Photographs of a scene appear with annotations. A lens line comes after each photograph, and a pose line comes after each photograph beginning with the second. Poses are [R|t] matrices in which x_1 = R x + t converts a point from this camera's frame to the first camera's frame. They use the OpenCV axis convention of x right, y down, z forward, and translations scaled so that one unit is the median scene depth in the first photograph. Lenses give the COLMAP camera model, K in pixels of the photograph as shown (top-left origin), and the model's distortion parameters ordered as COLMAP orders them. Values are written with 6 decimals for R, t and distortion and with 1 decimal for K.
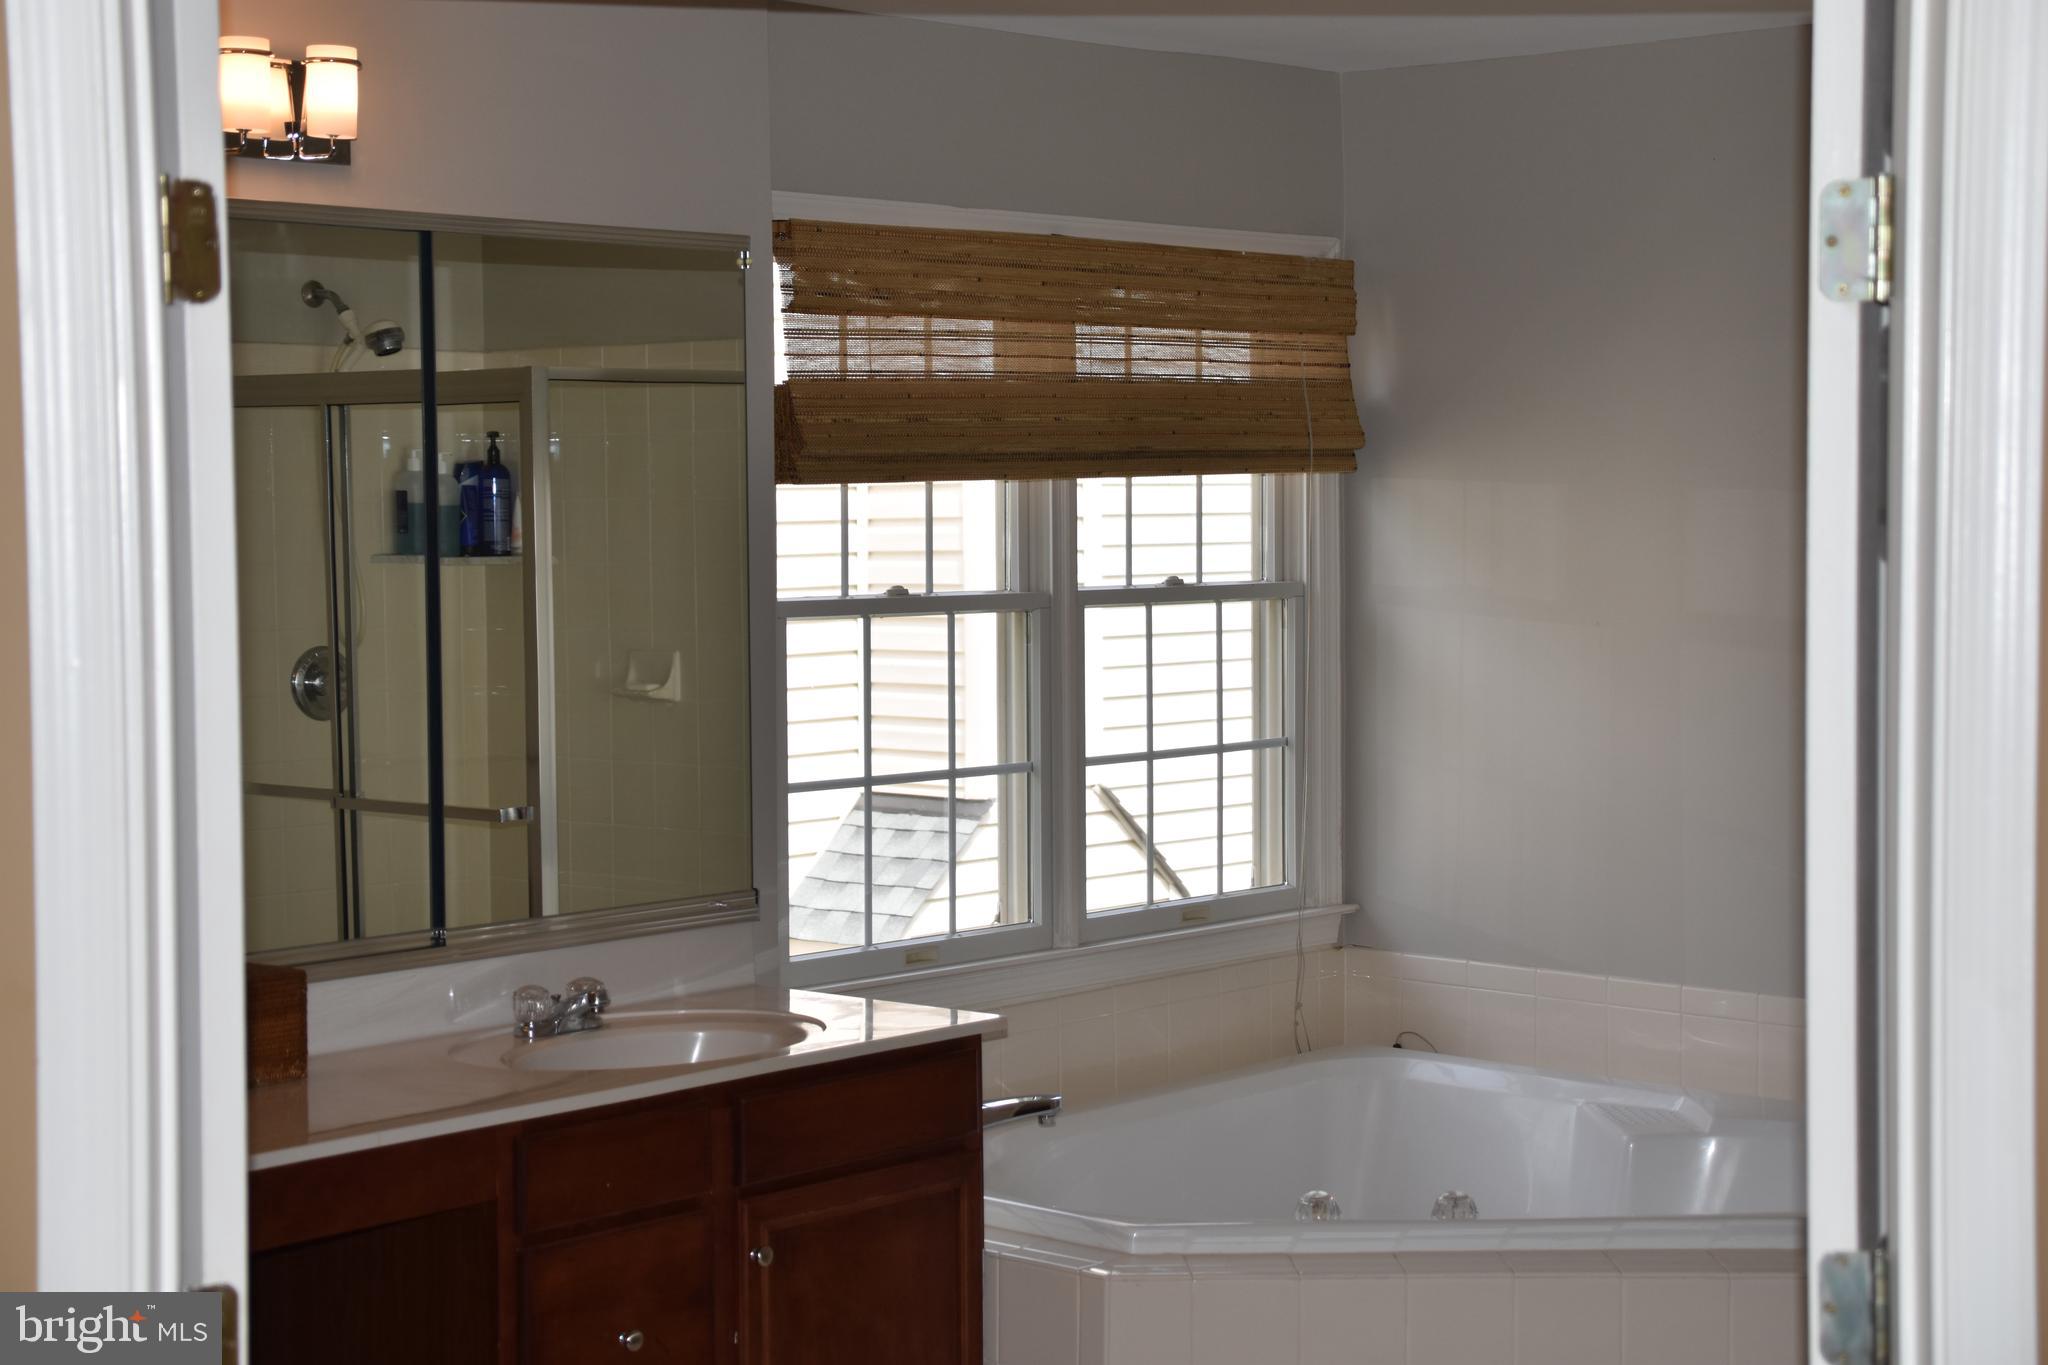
lens RADIAL K [[3428.9, 0, 1025.2], [0, 3428.9, 688.8], [0, 0, 1]] dist [0.132156, 0.000000]
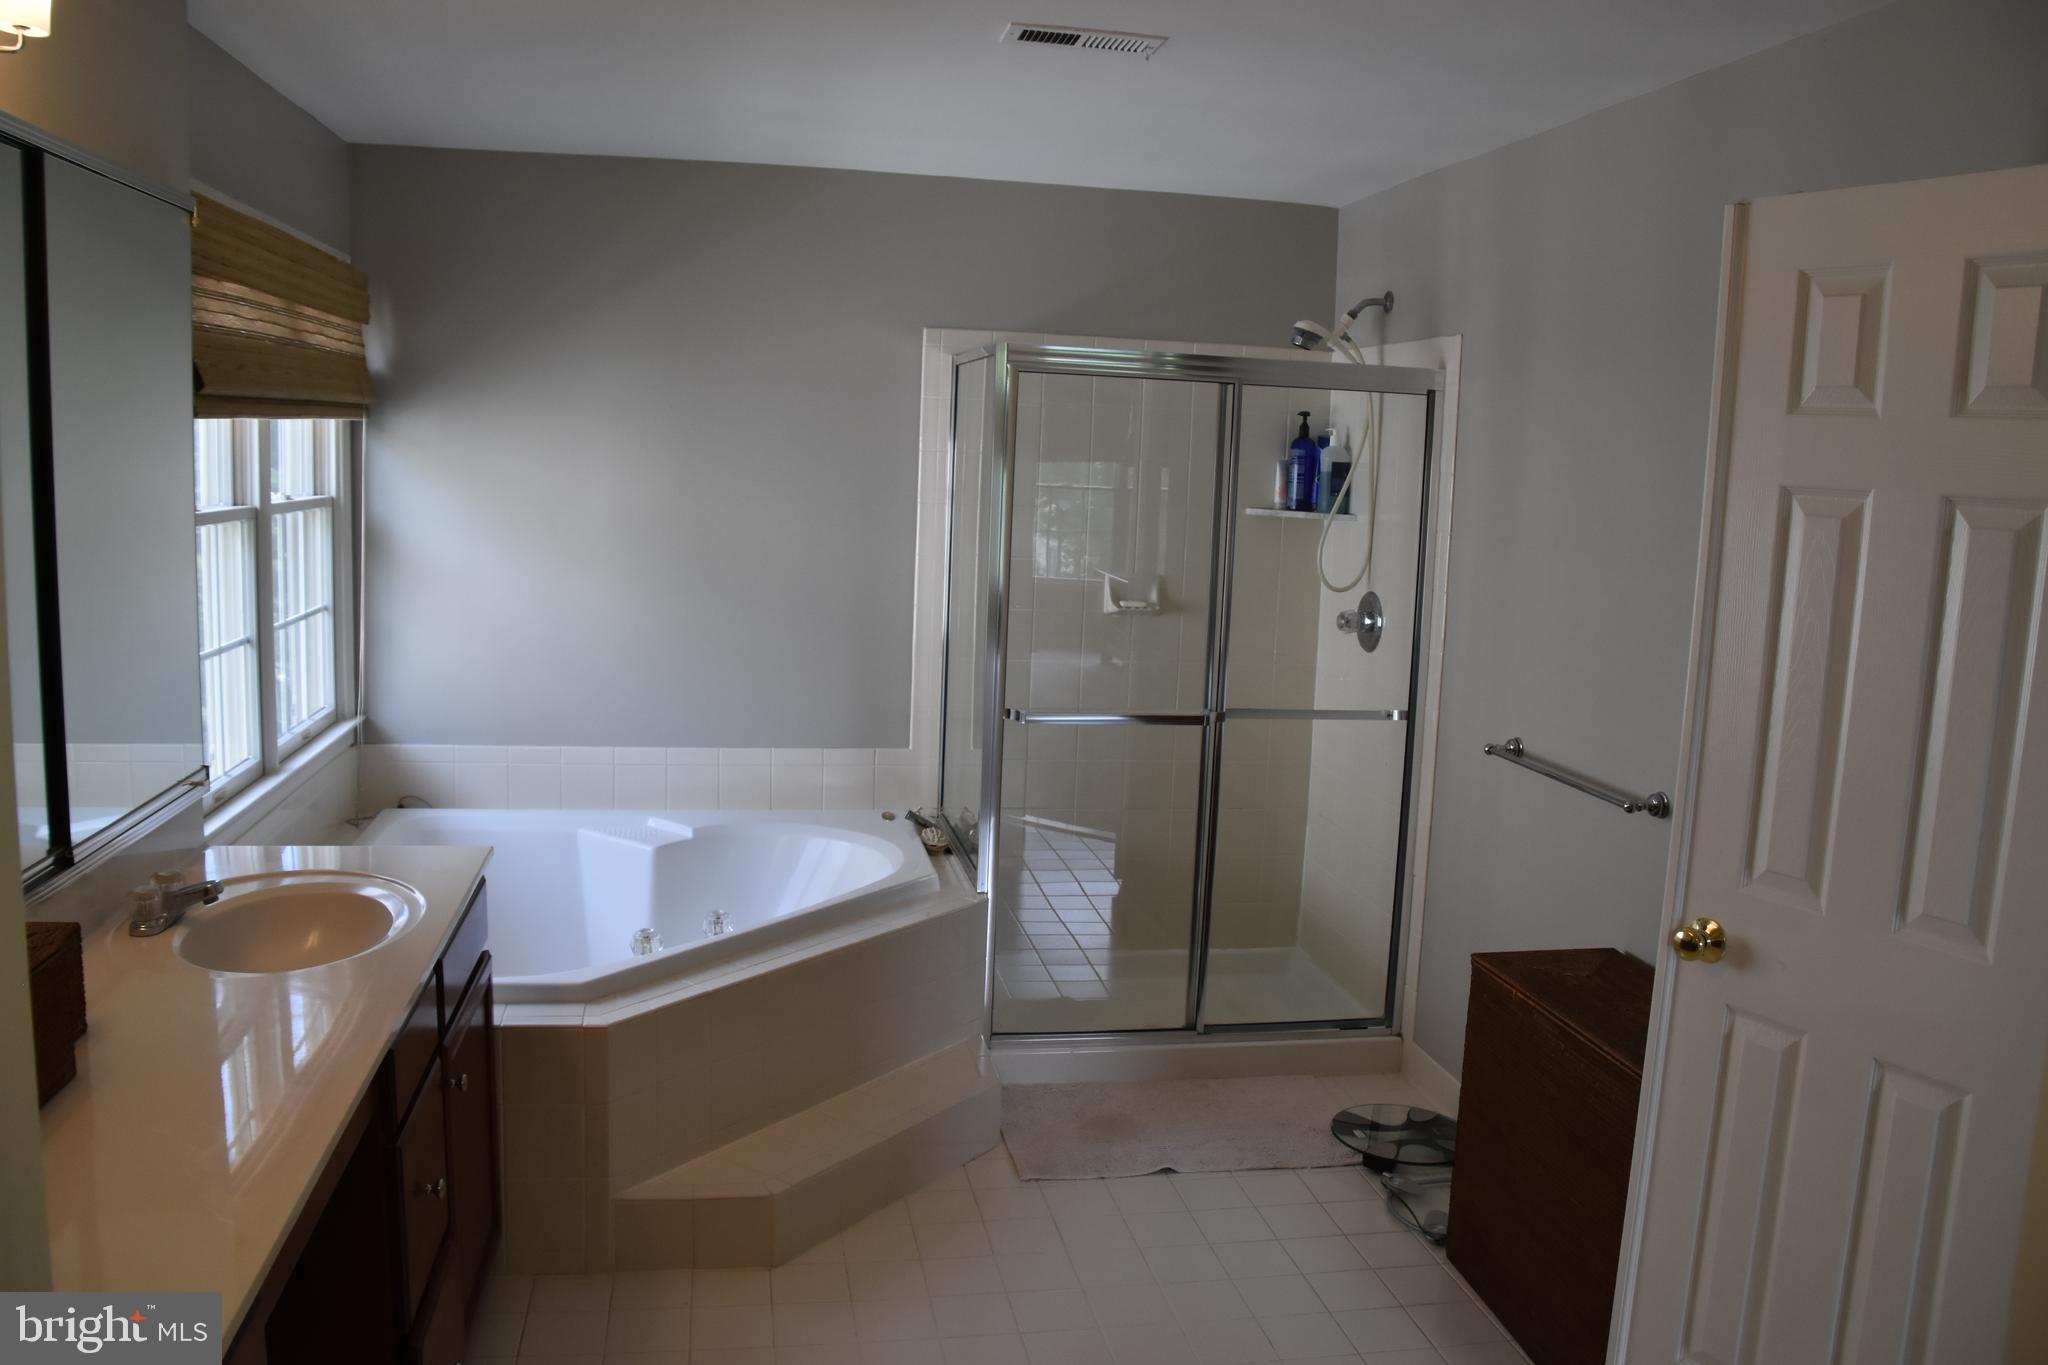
lens RADIAL K [[1600.2, 0, 1023.4], [0, 1600.2, 680.8], [0, 0, 1]] dist [0.001745, 0.001609]
pose [[0.597122, -0.083644, 0.797778, -0.317003], [0.004561, 0.994886, 0.100897, -0.022743], [-0.802138, -0.056609, 0.594450, 0.412990]]
